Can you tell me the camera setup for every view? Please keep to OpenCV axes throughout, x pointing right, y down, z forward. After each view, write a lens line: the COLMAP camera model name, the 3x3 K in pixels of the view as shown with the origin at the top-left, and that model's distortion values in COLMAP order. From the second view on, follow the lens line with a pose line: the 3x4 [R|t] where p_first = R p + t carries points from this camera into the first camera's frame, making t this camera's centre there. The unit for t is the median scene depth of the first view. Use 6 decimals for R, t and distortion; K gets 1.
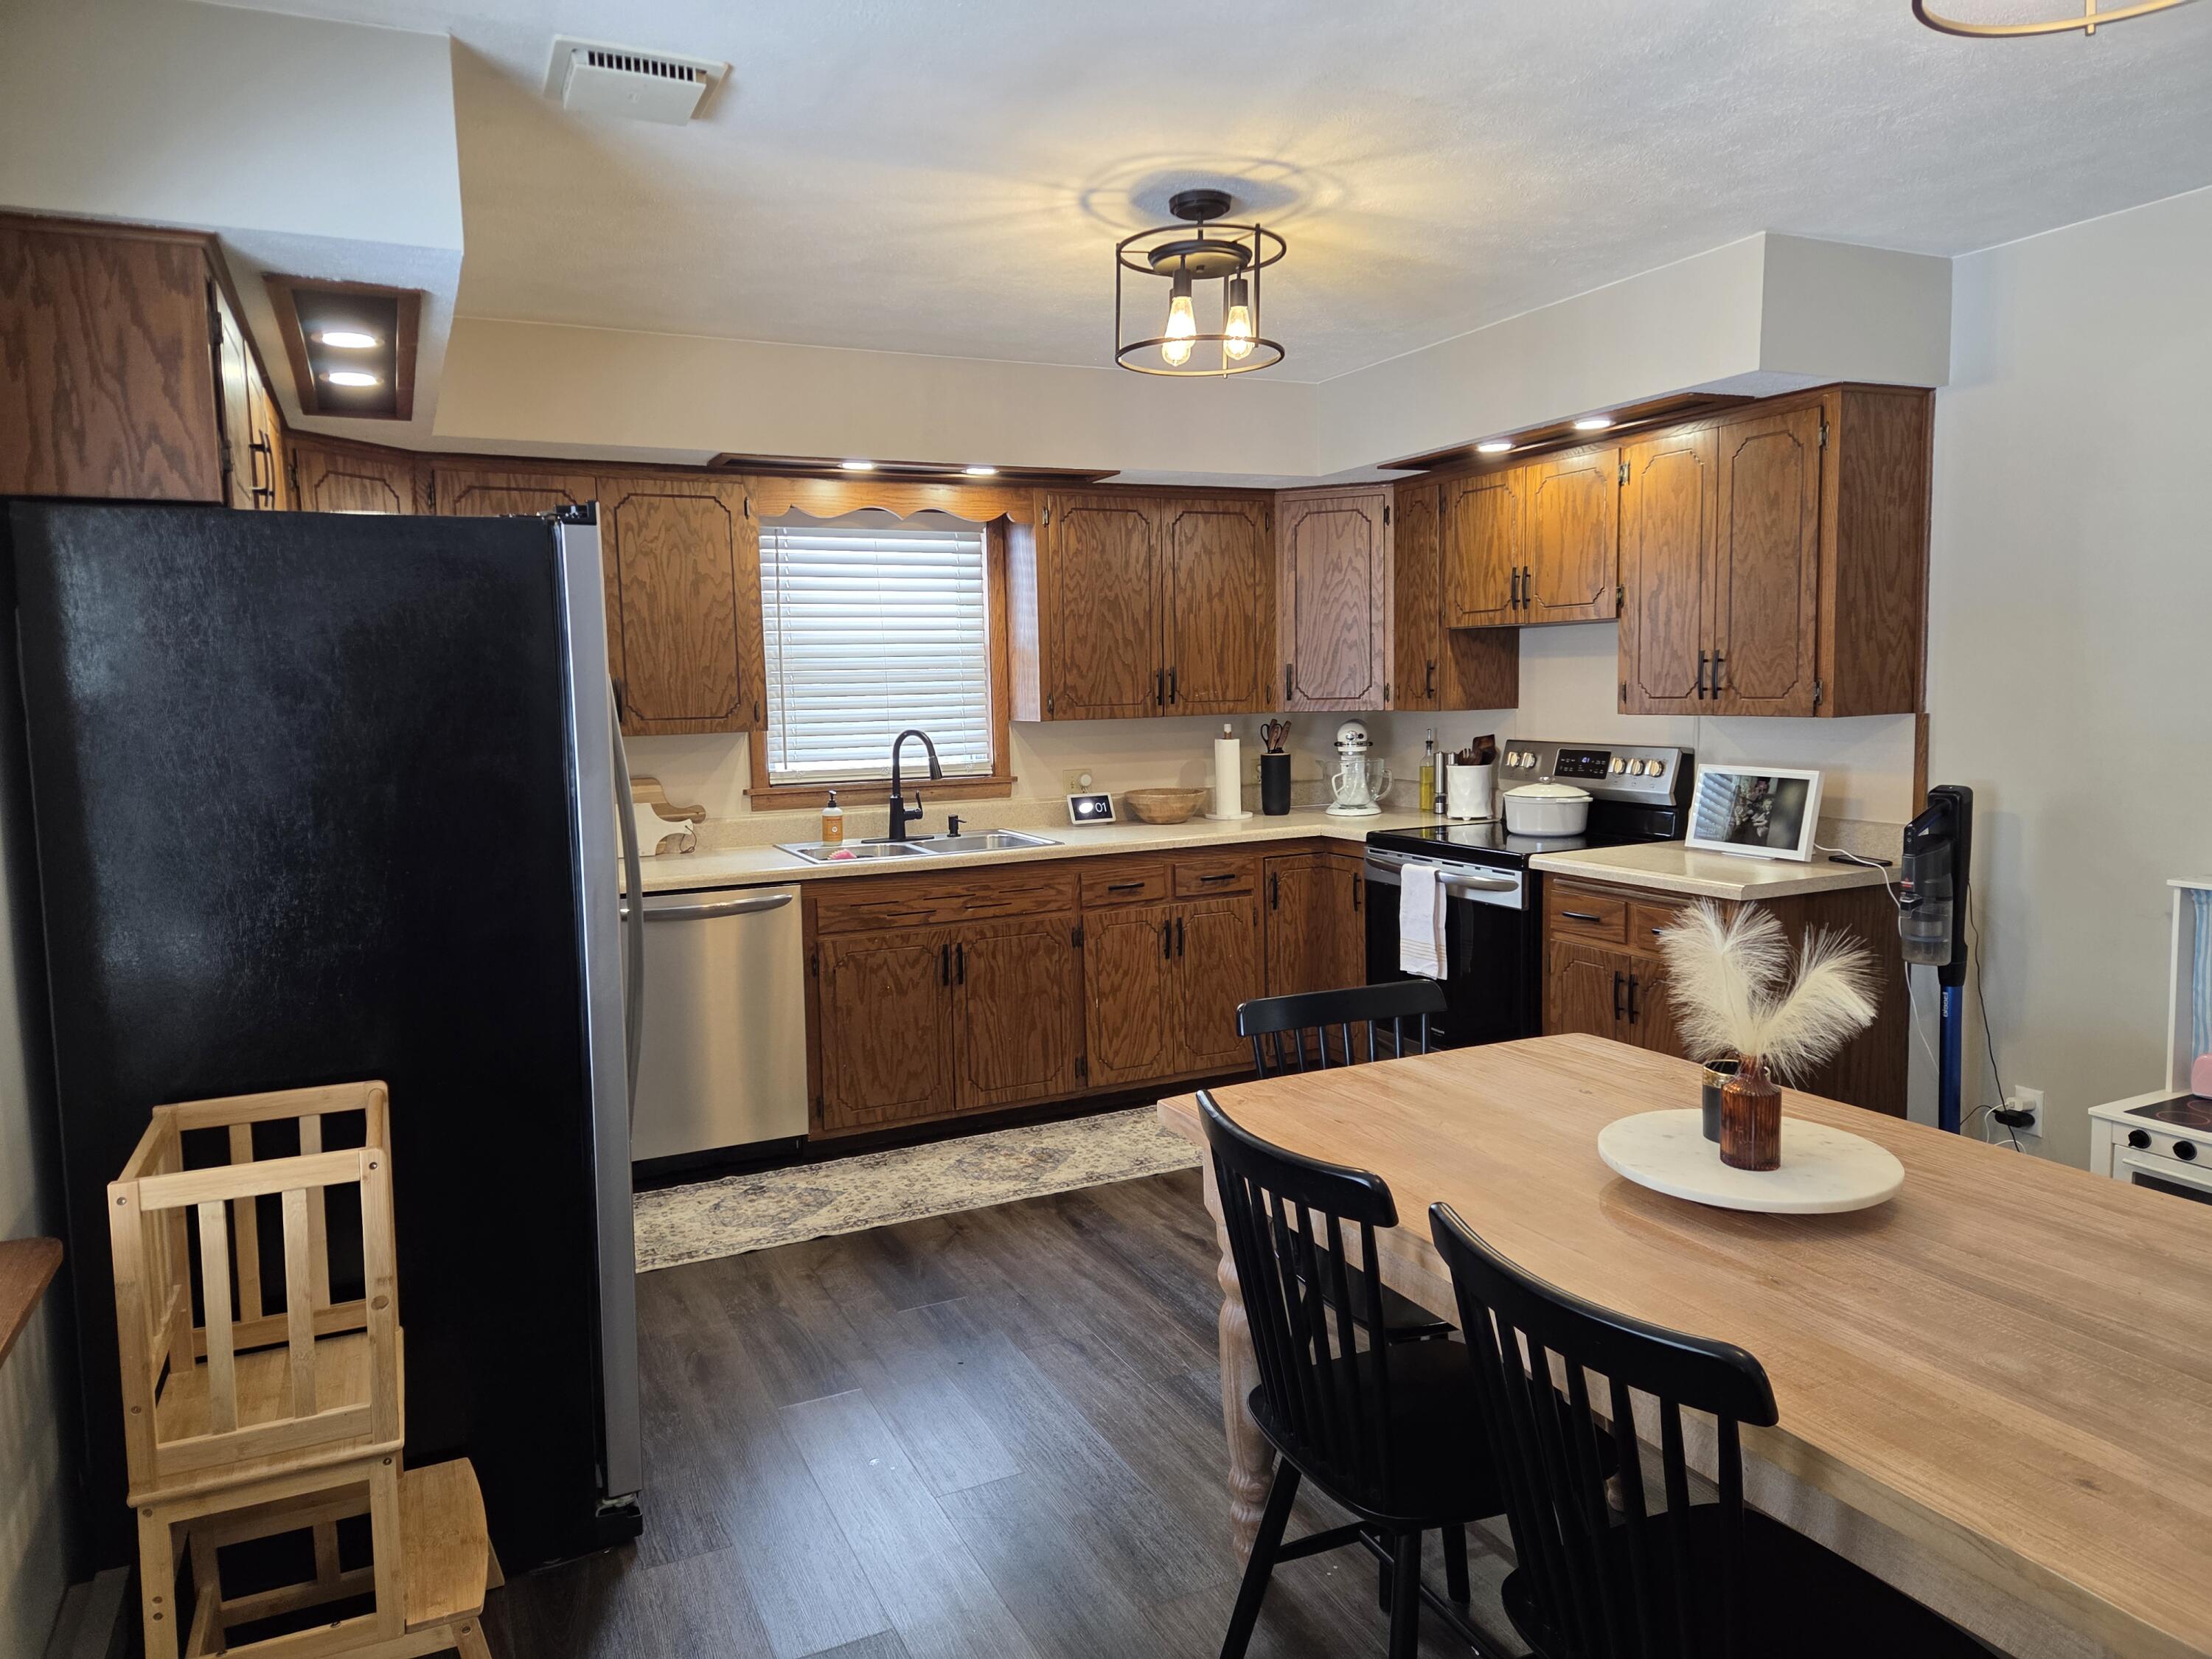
lens RADIAL K [[1465.8, 0, 1099.2], [0, 1465.8, 818.3], [0, 0, 1]] dist [0.104085, -0.133013]
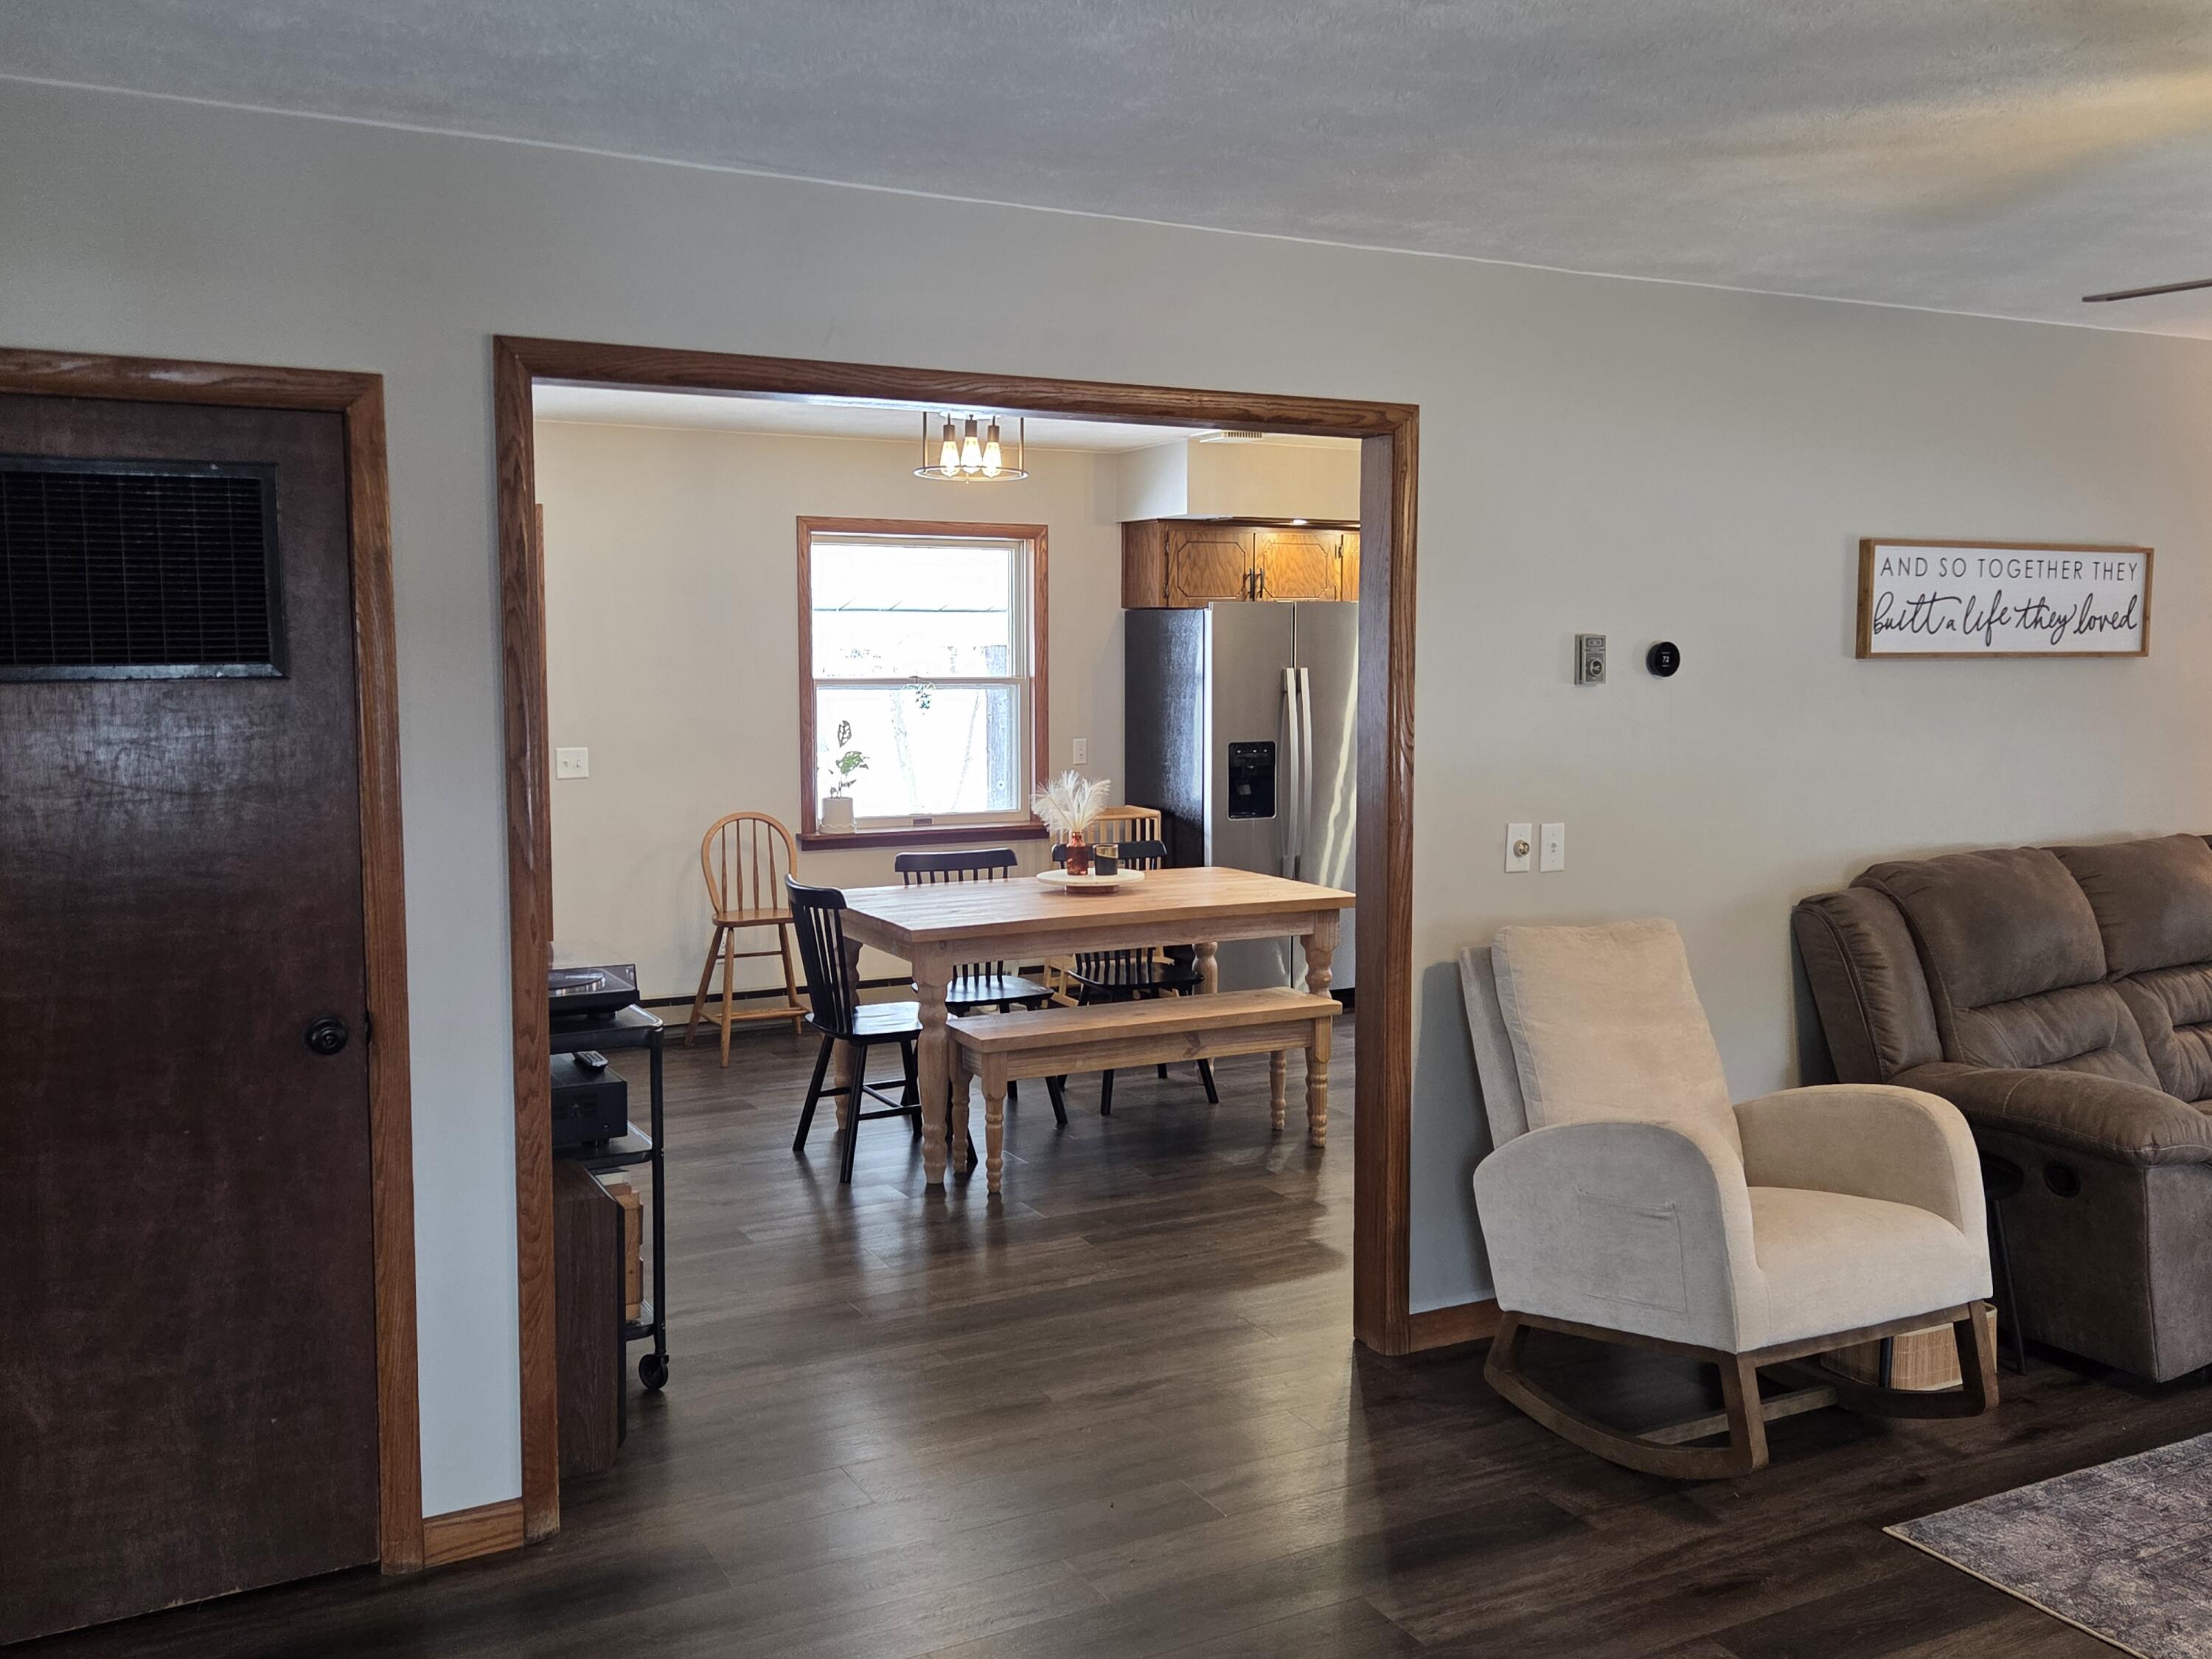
lens RADIAL K [[1907.1, 0, 1116.9], [0, 1907.1, 803.9], [0, 0, 1]] dist [0.083689, -0.079695]
pose [[0.046263, 0.107444, -0.993134, 1.466366], [-0.097261, 0.989959, 0.102570, -0.094422], [0.994183, 0.091848, 0.056249, 0.340174]]
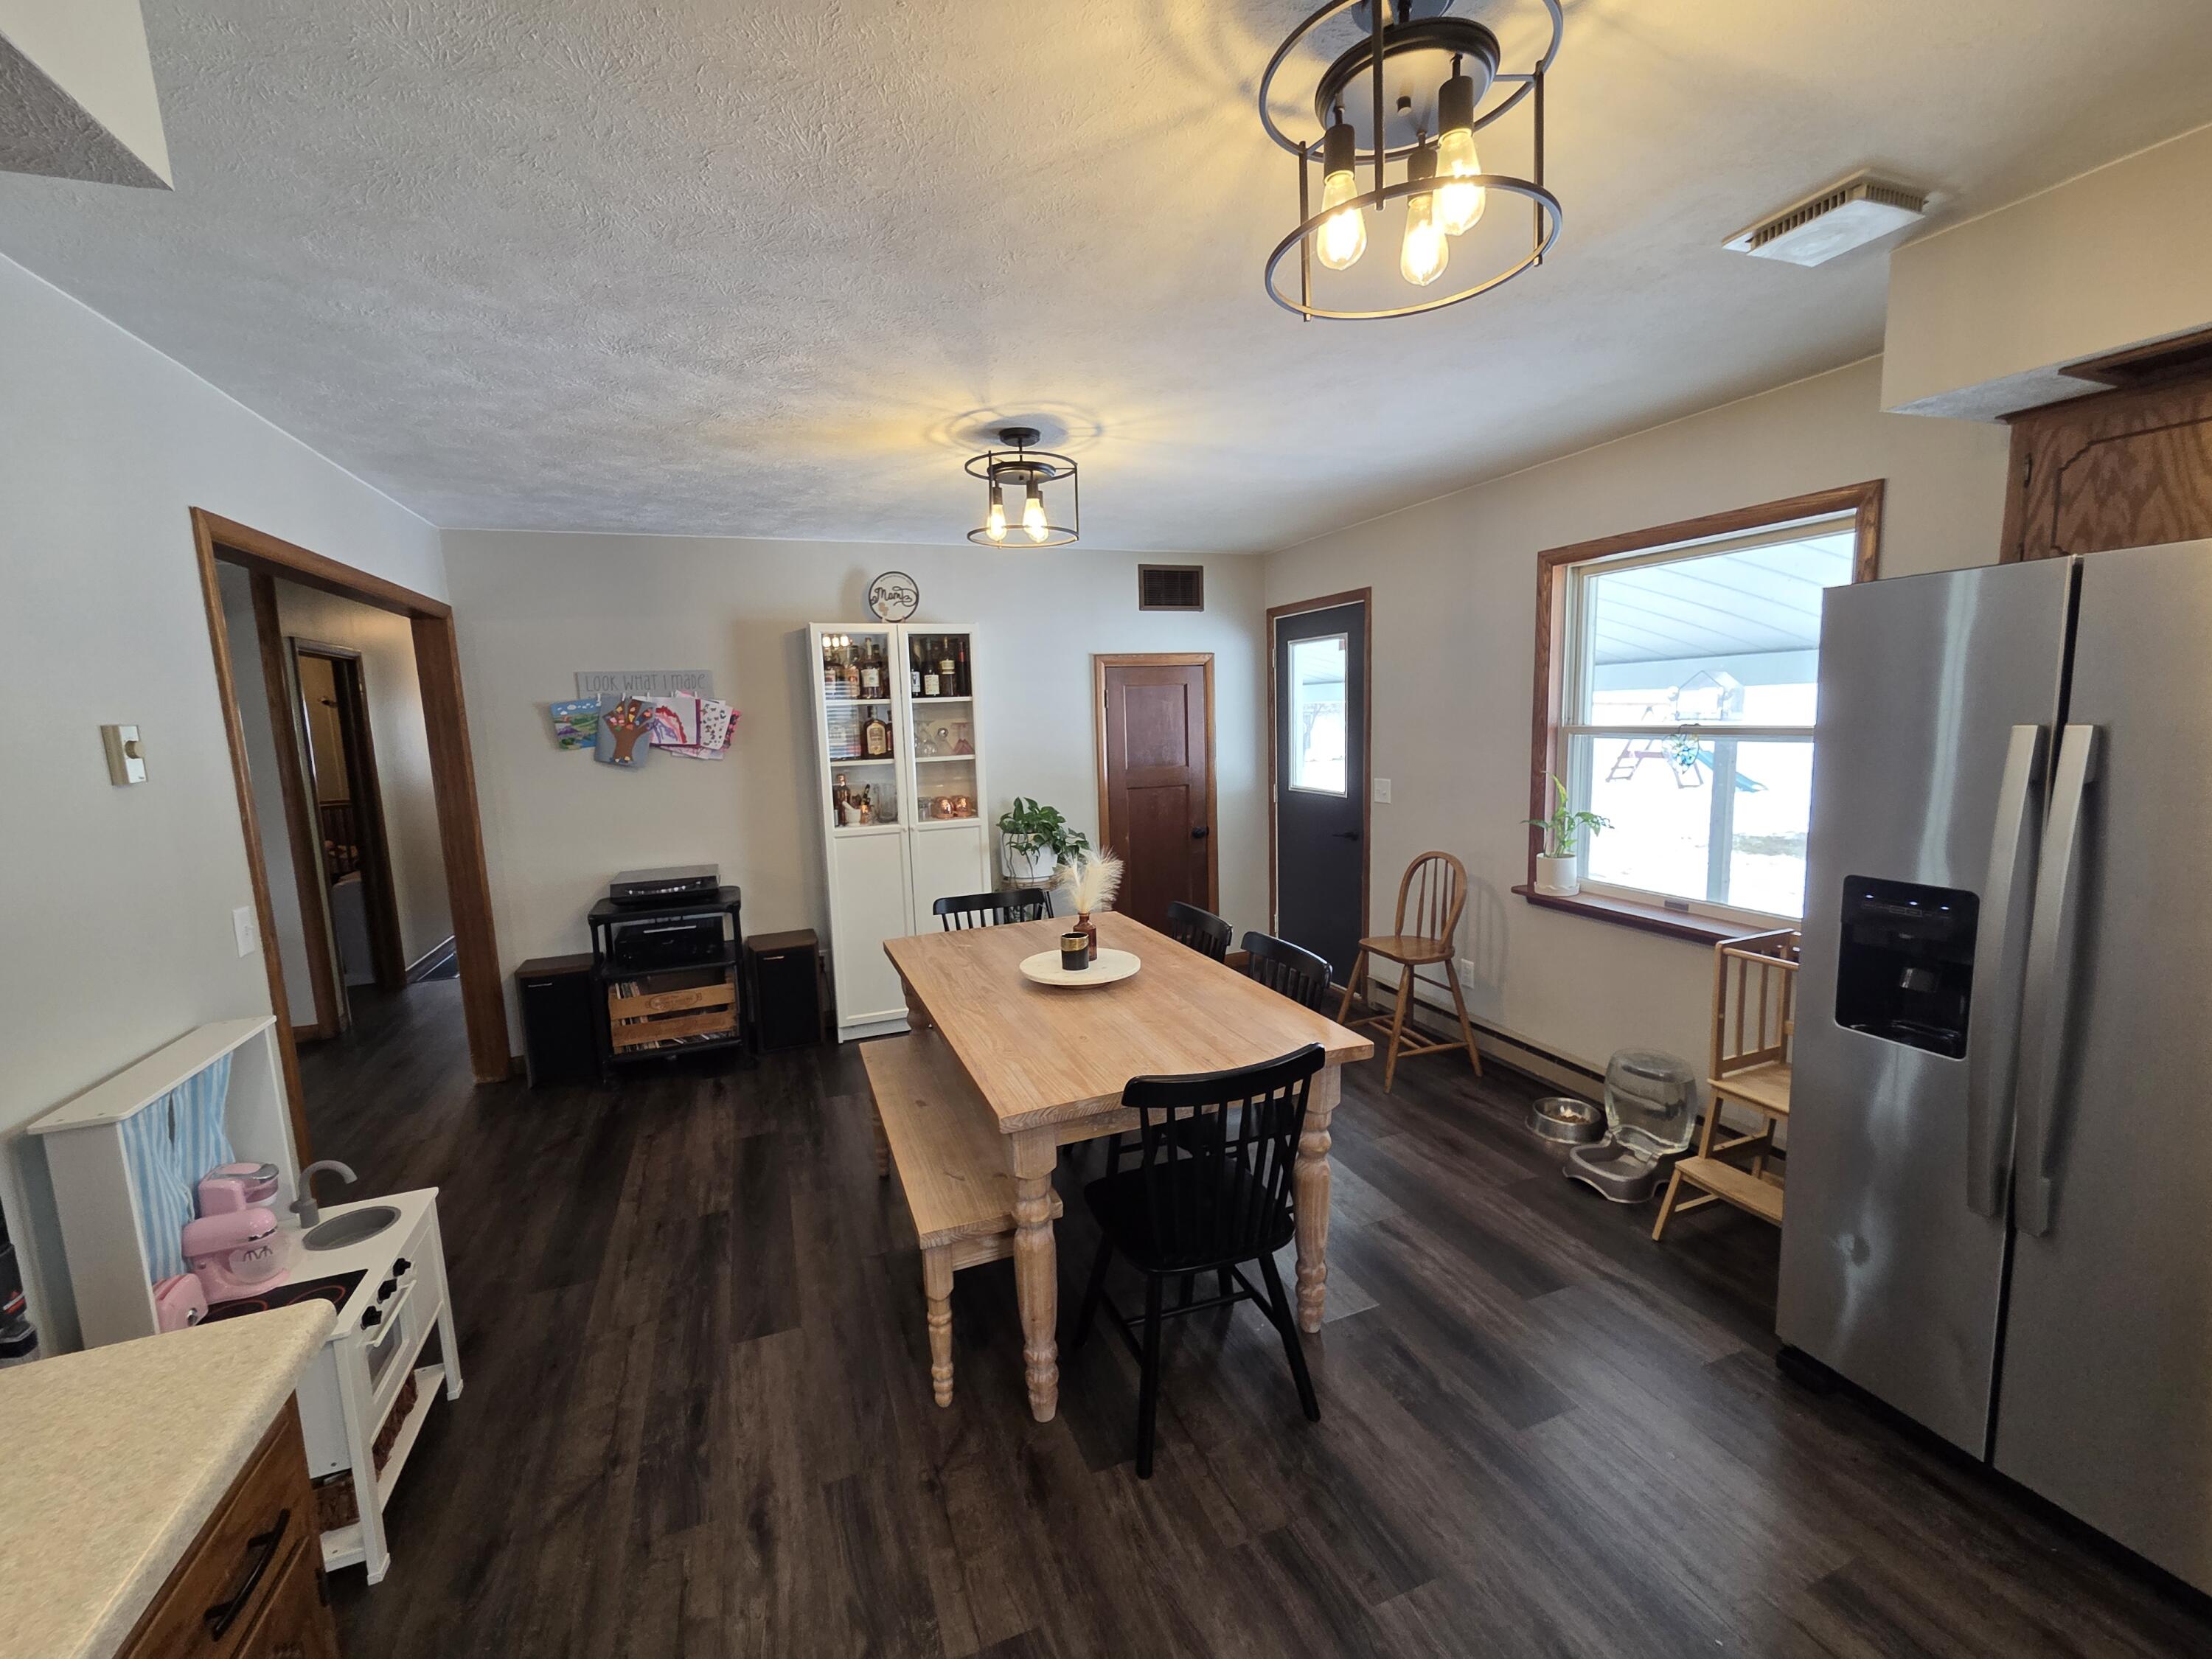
lens RADIAL K [[908.4, 0, 1092.5], [0, 908.4, 838.9], [0, 0, 1]] dist [0.000541, 0.000659]
pose [[-0.994740, 0.045748, 0.091649, 0.111477], [0.066026, 0.970416, 0.232234, -0.112970], [-0.078313, 0.237063, -0.968333, 0.919229]]
